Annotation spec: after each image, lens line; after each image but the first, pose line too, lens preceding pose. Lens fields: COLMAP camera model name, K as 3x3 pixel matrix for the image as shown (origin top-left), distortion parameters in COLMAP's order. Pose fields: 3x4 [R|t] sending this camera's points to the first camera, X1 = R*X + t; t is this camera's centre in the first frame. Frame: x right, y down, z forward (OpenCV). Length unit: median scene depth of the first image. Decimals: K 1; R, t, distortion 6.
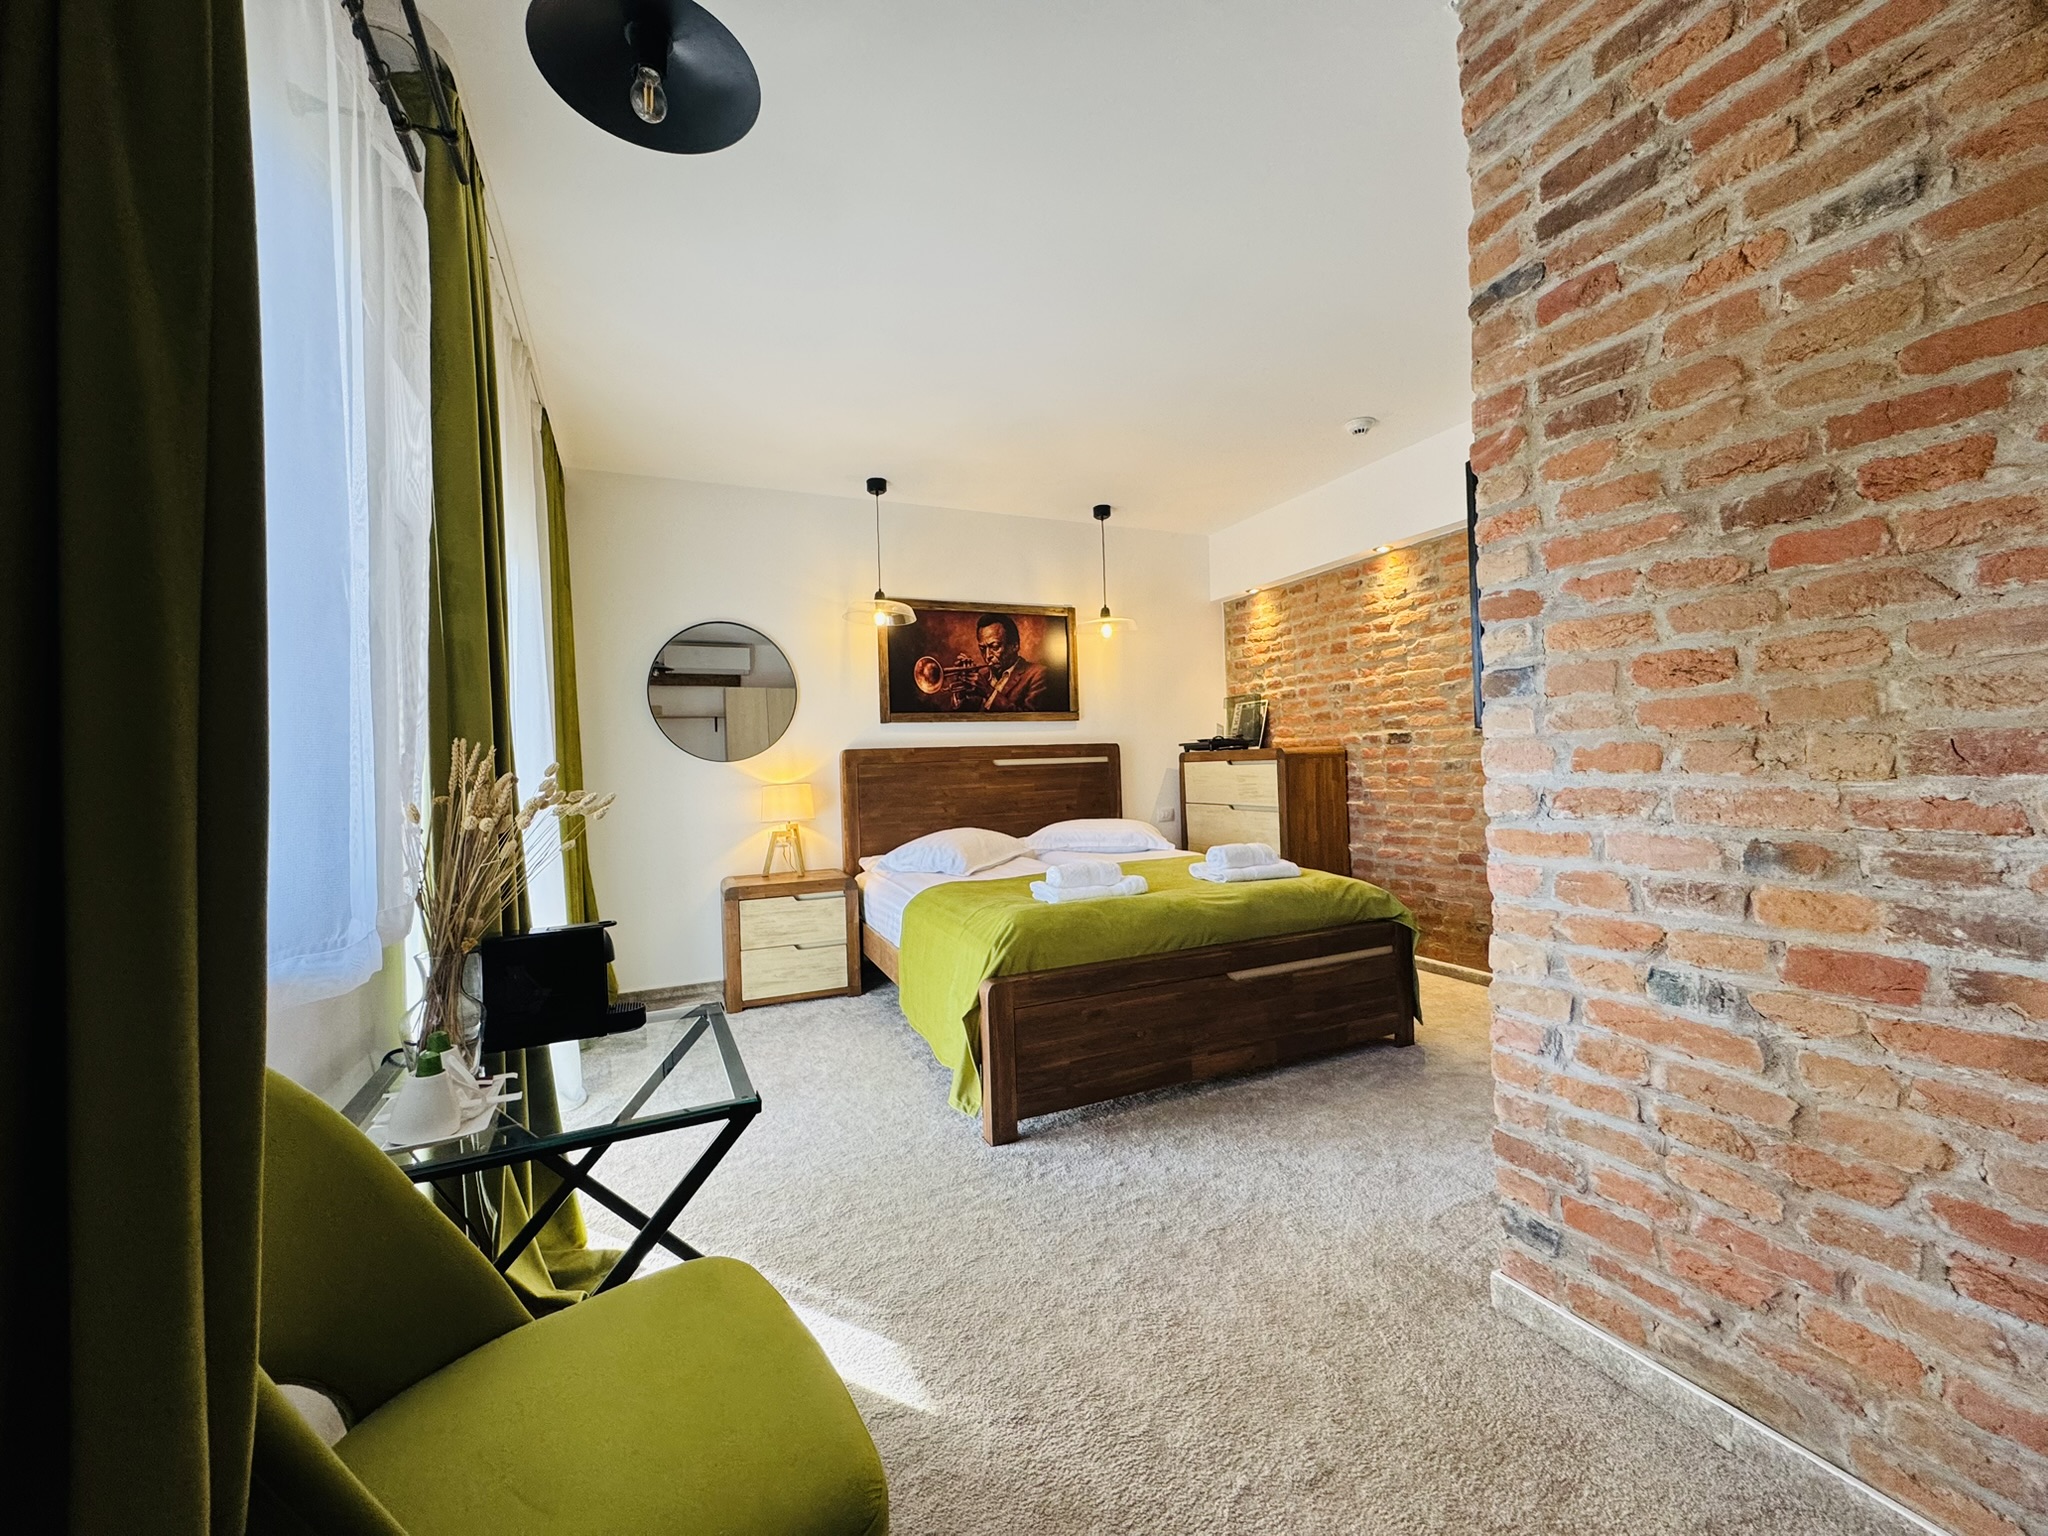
lens RADIAL K [[818.3, 0, 1036.9], [0, 818.3, 761.3], [0, 0, 1]] dist [0.000098, -0.000392]
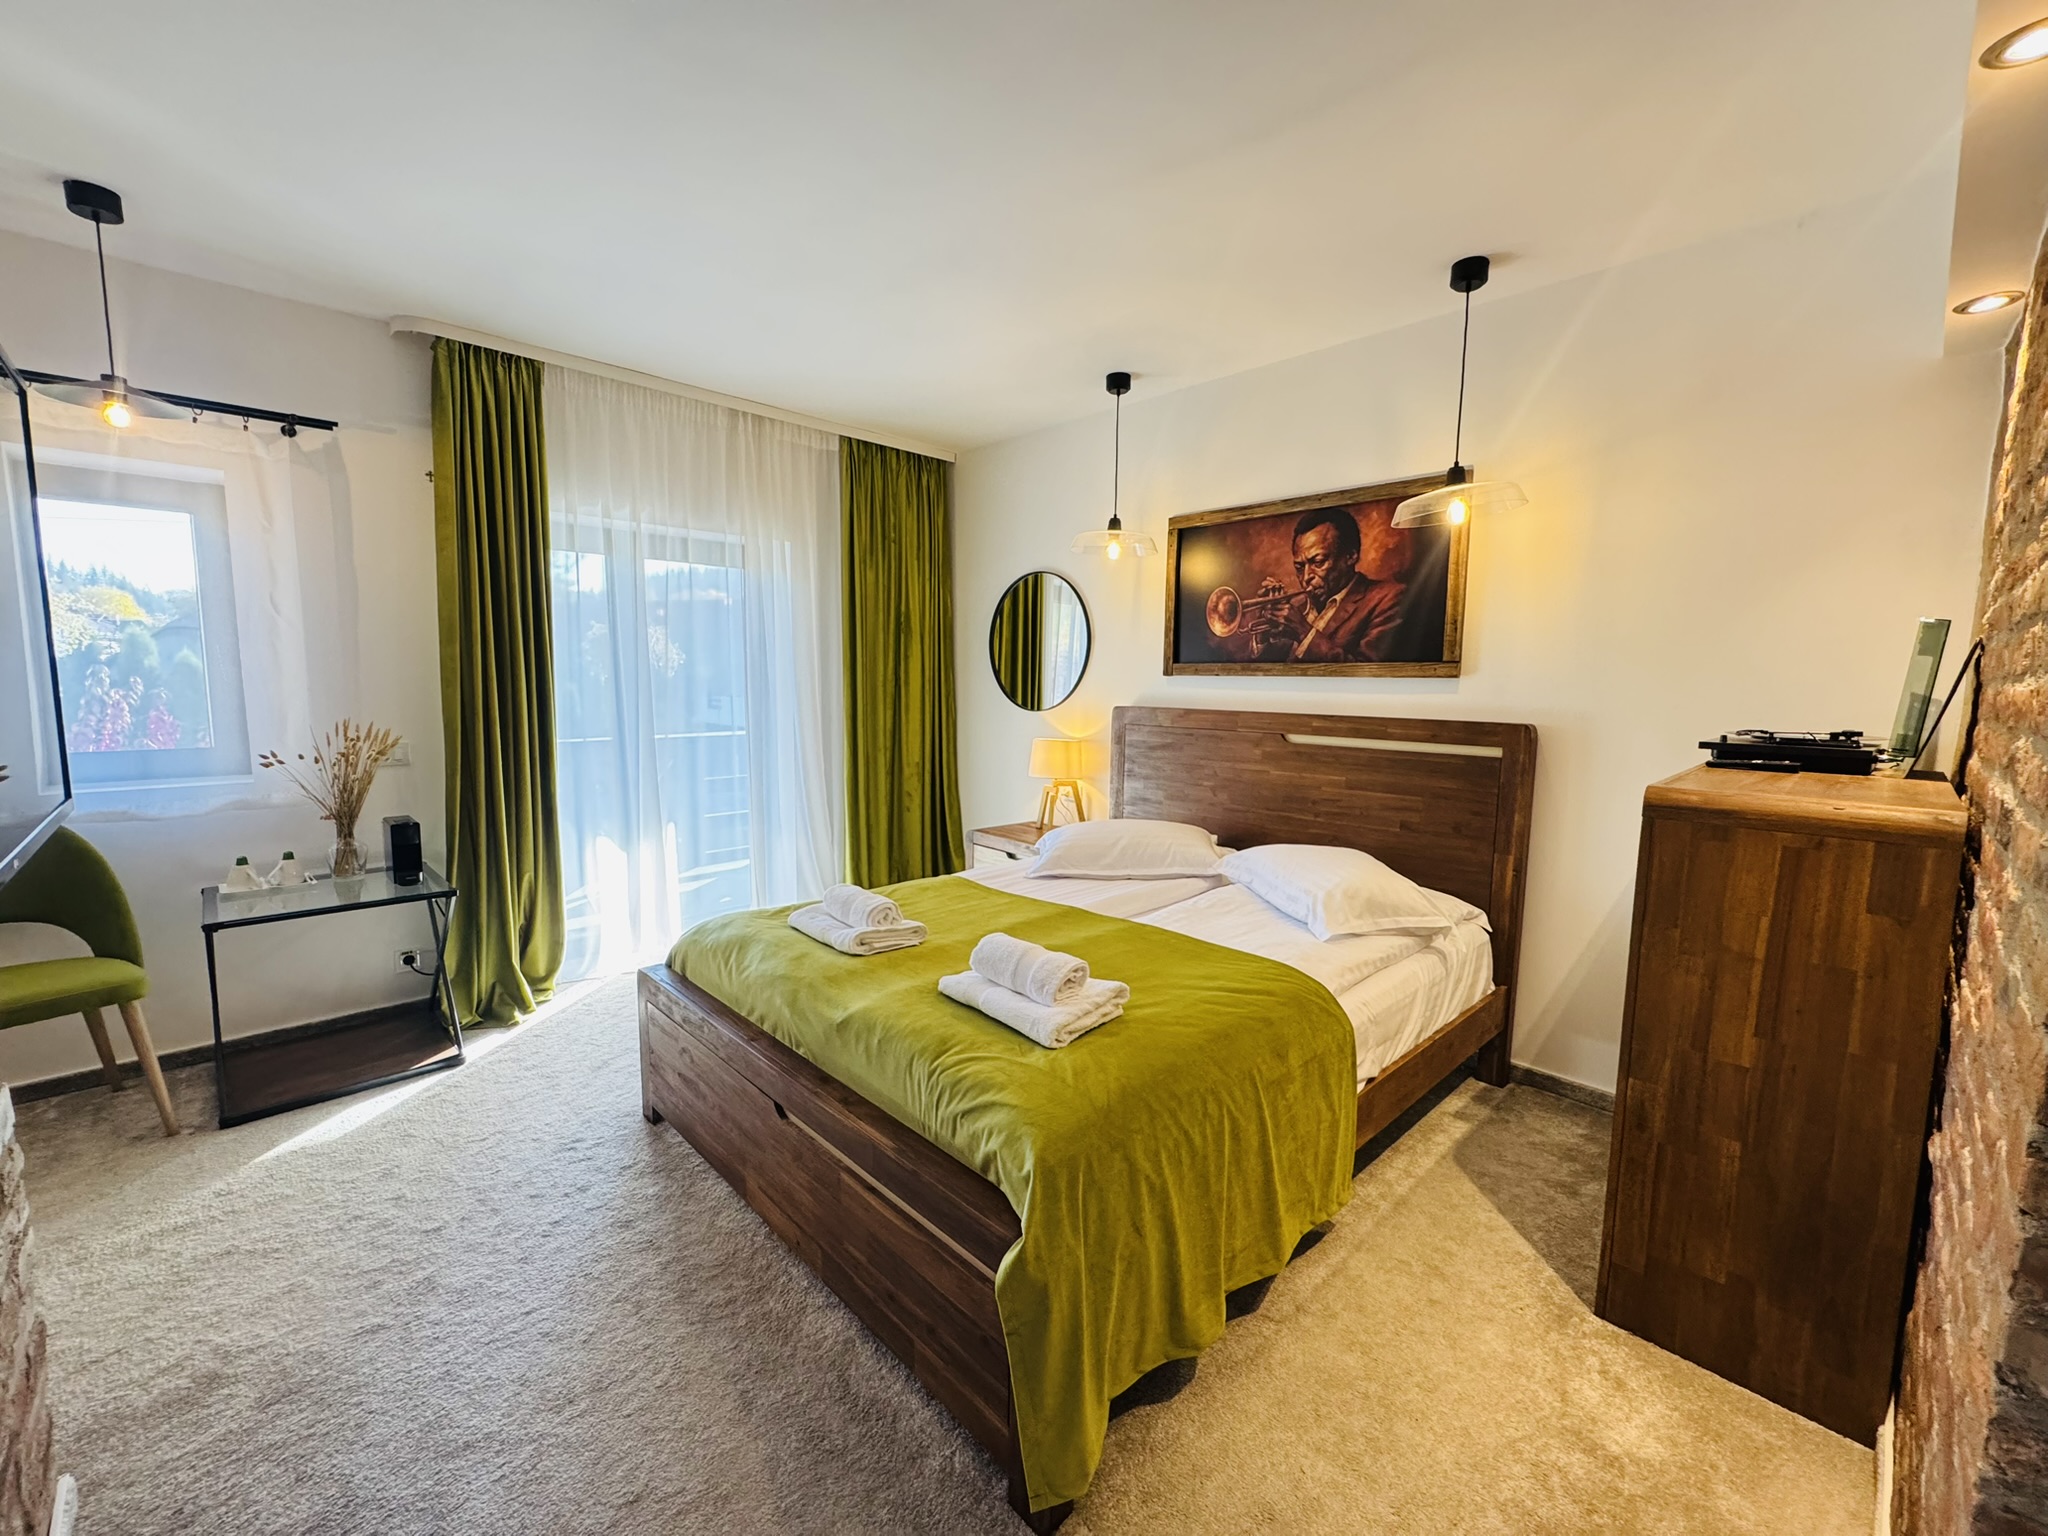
lens RADIAL K [[818.3, 0, 1020.6], [0, 818.3, 764.6], [0, 0, 1]] dist [0.000098, -0.000392]
pose [[0.323786, 0.137901, -0.936027, 0.511960], [-0.022236, 0.990157, 0.138184, -0.064917], [0.945869, -0.023929, 0.323665, 0.565537]]
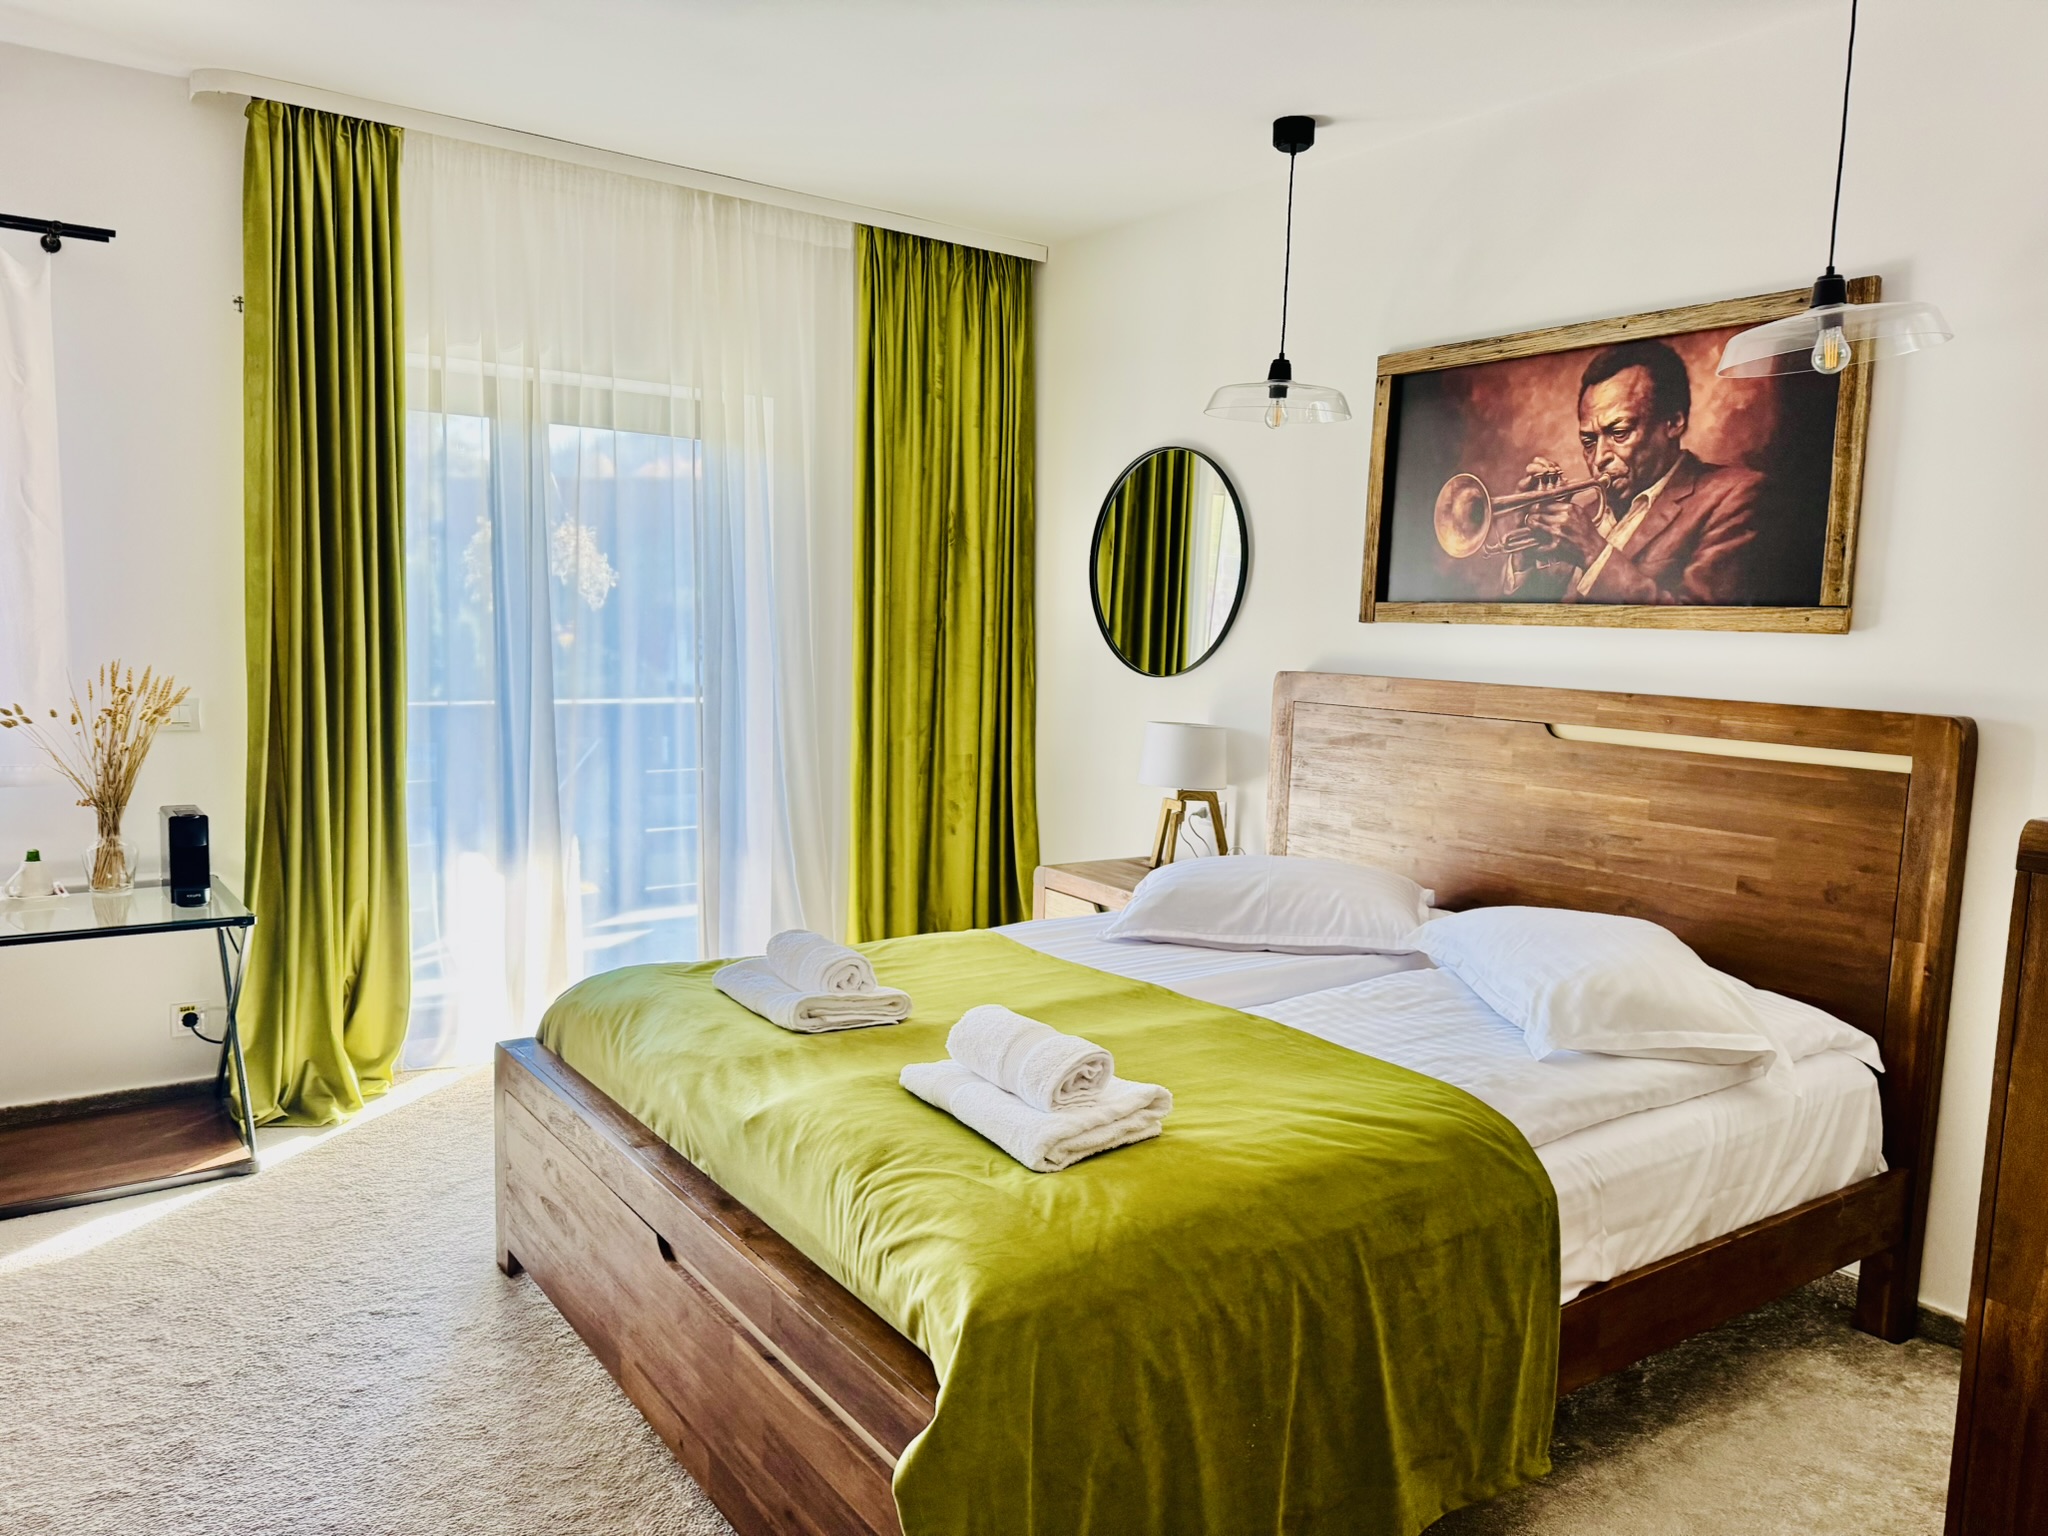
lens RADIAL K [[1433.6, 0, 1015.0], [0, 1433.6, 774.0], [0, 0, 1]] dist [0.062077, -0.067577]
pose [[0.182355, 0.149613, -0.971783, 0.588505], [-0.035729, 0.988711, 0.145514, -0.070447], [0.982583, 0.008185, 0.185642, 0.602787]]
